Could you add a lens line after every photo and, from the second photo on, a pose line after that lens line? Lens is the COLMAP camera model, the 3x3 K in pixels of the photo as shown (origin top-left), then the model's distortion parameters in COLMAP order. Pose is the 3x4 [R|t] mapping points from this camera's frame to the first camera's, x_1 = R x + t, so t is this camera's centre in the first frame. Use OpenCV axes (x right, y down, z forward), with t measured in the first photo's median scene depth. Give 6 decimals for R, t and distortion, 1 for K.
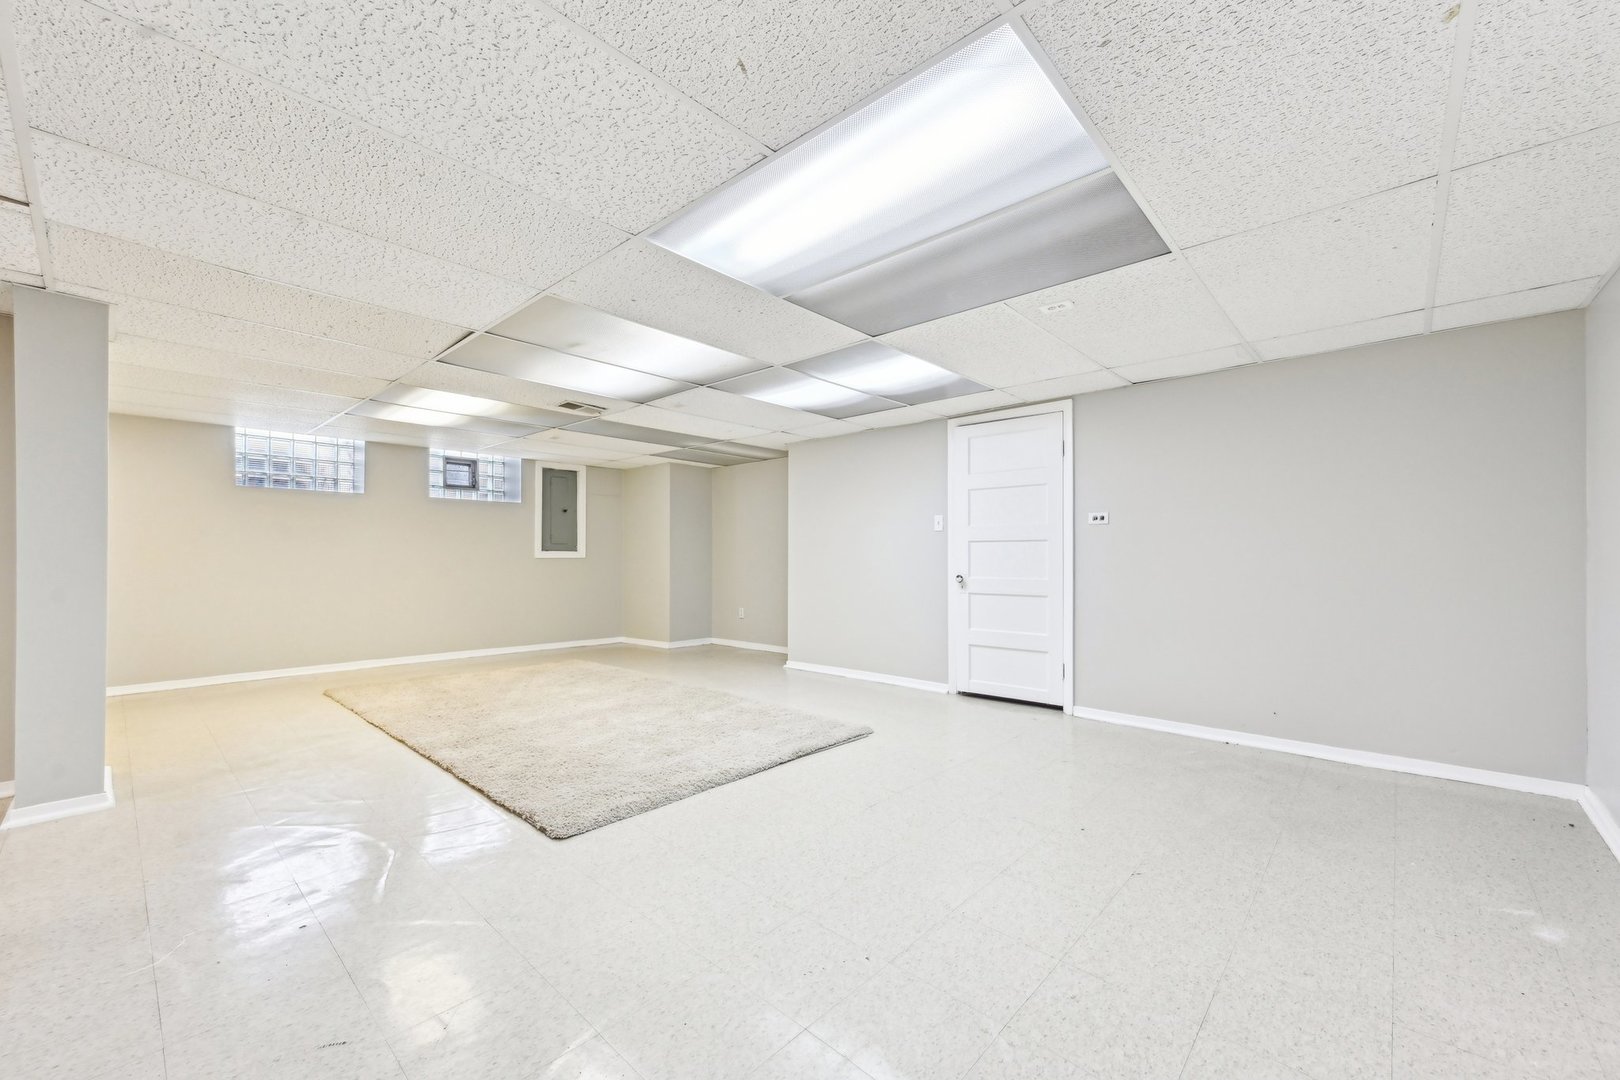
lens RADIAL K [[659.9, 0, 808.0], [0, 659.9, 553.3], [0, 0, 1]] dist [0.002056, 0.000050]
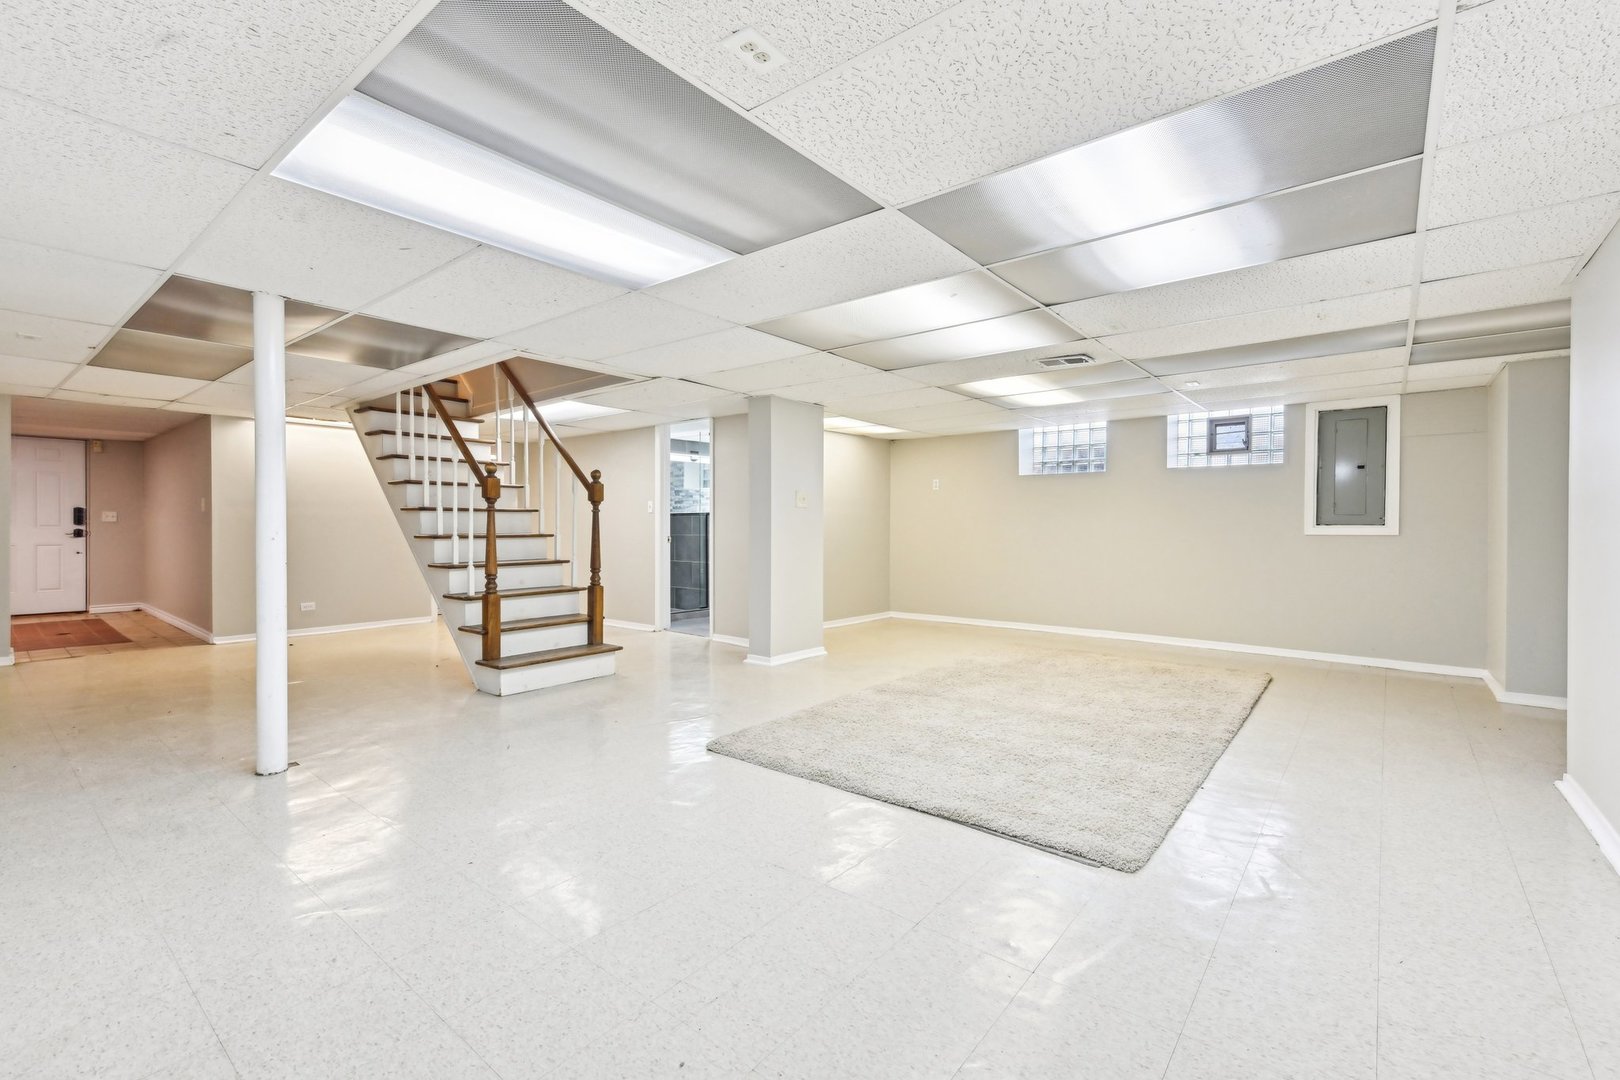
lens RADIAL K [[709.1, 0, 810.0], [0, 709.1, 540.0], [0, 0, 1]] dist [0.019501, -0.004988]
pose [[0.039094, 0.019329, -0.999049, 0.532437], [0.003199, 0.999805, 0.019469, -0.006436], [0.999230, -0.003957, 0.039025, 0.585196]]
